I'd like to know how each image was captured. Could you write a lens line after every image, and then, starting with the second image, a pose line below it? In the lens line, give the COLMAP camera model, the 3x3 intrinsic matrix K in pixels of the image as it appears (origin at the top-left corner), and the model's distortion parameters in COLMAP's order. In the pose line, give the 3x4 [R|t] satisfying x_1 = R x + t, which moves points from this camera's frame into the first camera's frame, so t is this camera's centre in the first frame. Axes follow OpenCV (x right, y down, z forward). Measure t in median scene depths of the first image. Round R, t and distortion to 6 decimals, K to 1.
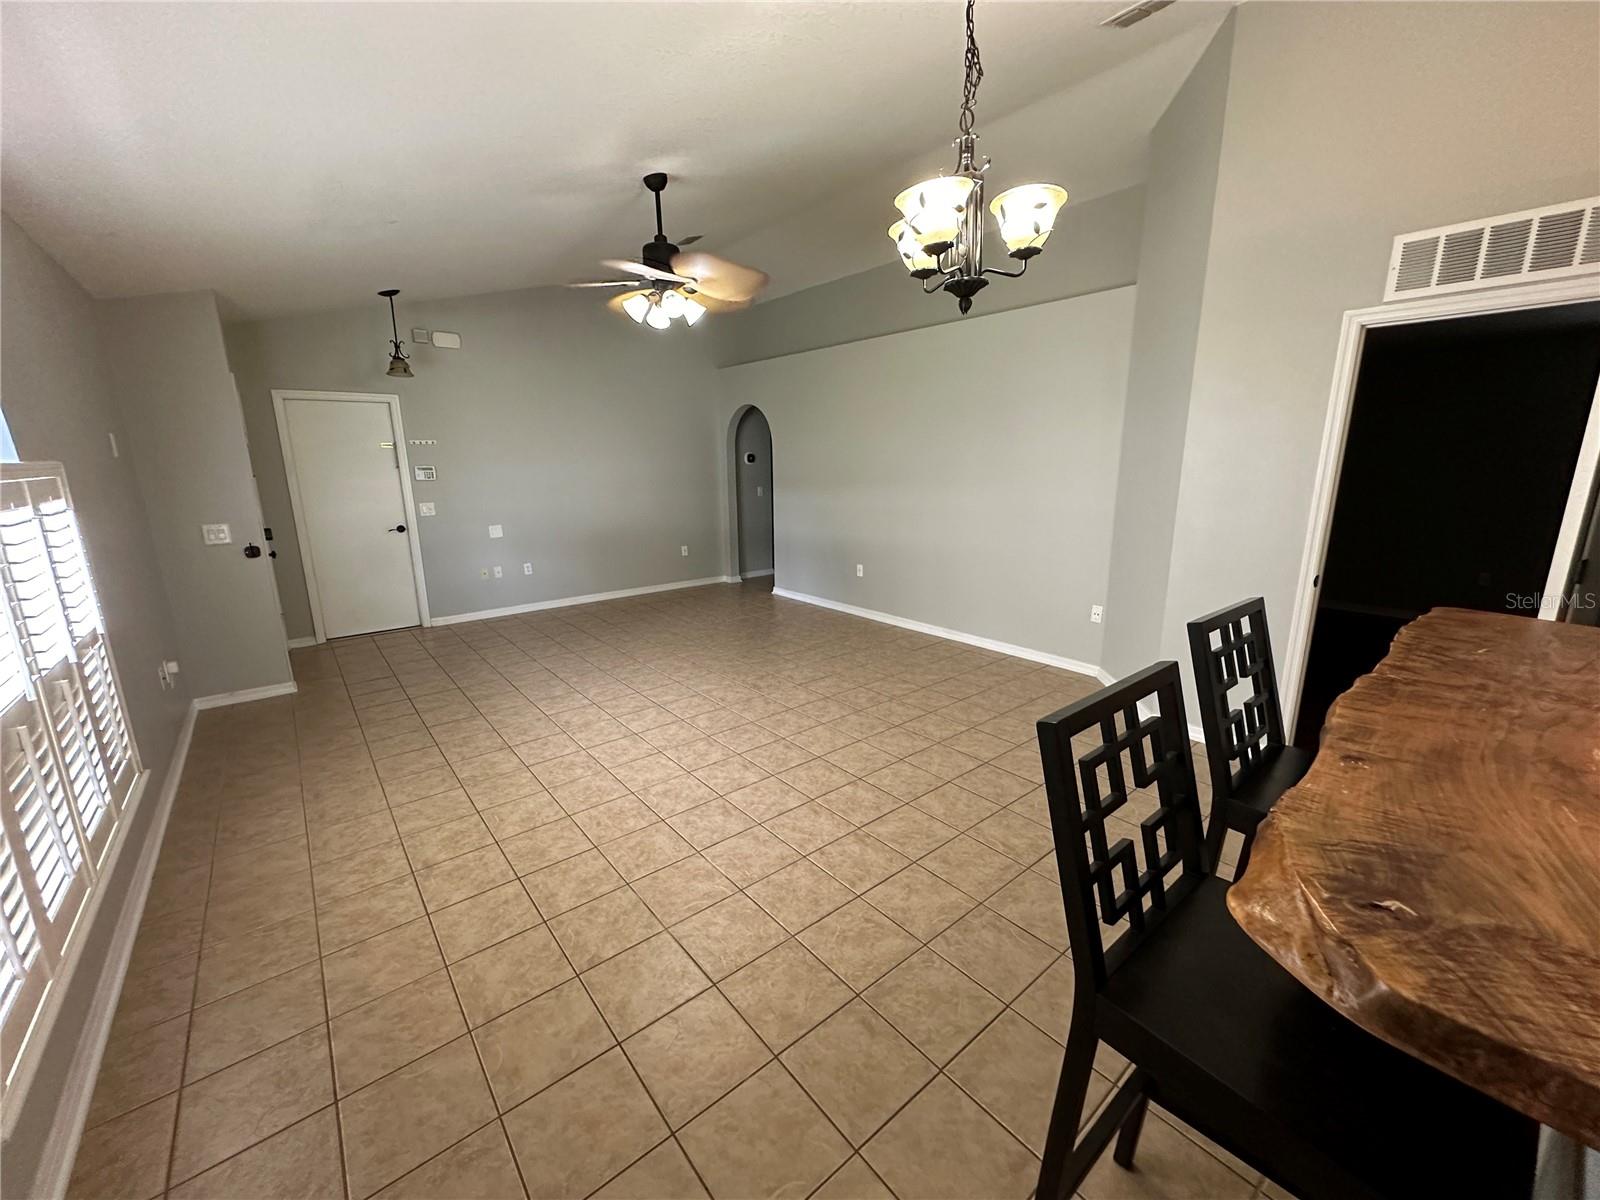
lens RADIAL K [[634.0, 0, 798.4], [0, 634.0, 602.4], [0, 0, 1]] dist [-0.001580, 0.000857]
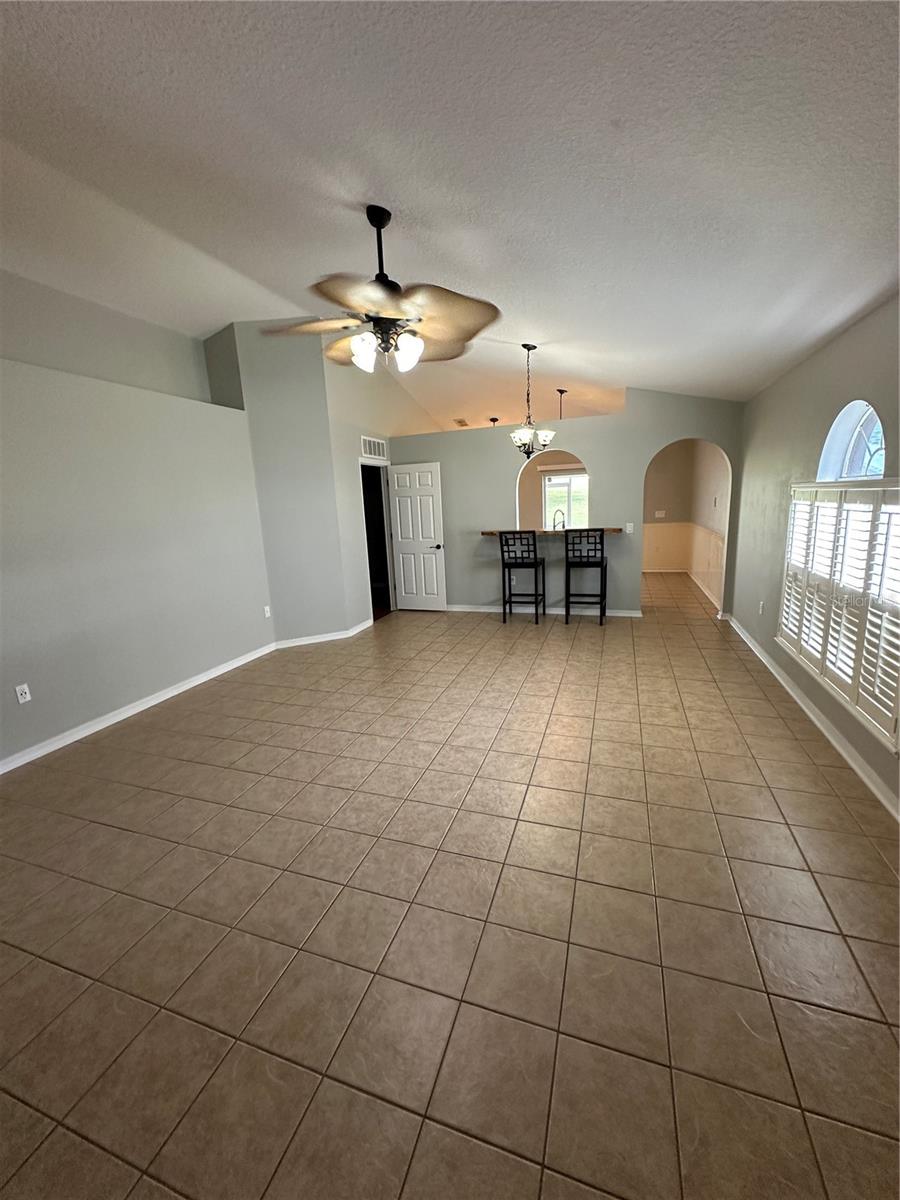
lens RADIAL K [[475.5, 0, 450.0], [0, 475.5, 600.0], [0, 0, 1]] dist [-0.001580, 0.000857]
pose [[-0.519365, -0.138907, 0.843187, -0.946439], [0.243950, 0.921541, 0.302078, -0.316424], [-0.818992, 0.362584, -0.444730, 1.411911]]
